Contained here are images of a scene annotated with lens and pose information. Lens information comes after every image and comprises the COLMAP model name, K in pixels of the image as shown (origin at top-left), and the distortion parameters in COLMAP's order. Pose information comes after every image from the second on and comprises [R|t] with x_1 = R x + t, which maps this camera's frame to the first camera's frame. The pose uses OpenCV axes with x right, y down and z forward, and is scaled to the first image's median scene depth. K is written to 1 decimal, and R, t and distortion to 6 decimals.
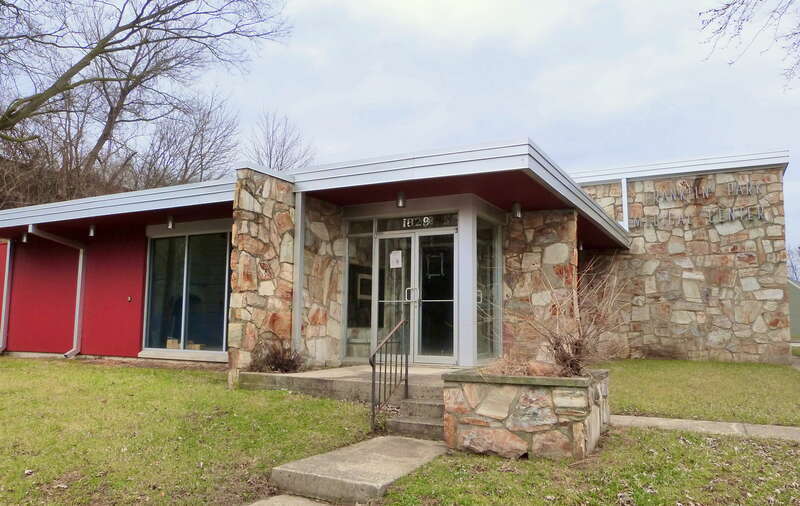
lens RADIAL K [[602.6, 0, 399.4], [0, 602.6, 251.3], [0, 0, 1]] dist [0.007359, 0.001725]
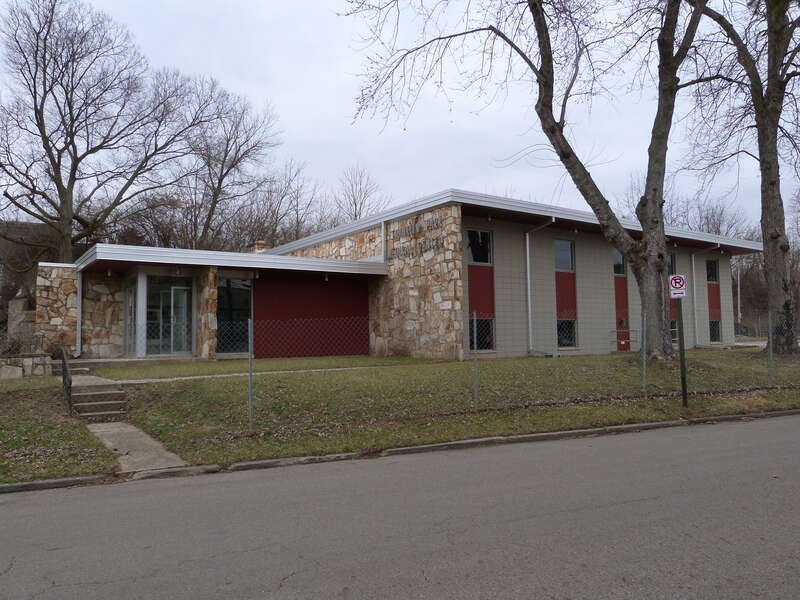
lens RADIAL K [[613.1, 0, 400.2], [0, 613.1, 302.2], [0, 0, 1]] dist [0.006839, 0.000200]
pose [[0.874942, -0.052224, -0.481403, 1.139108], [0.081589, 0.995853, 0.040253, 0.004644], [0.477304, -0.074496, 0.875575, -0.182017]]
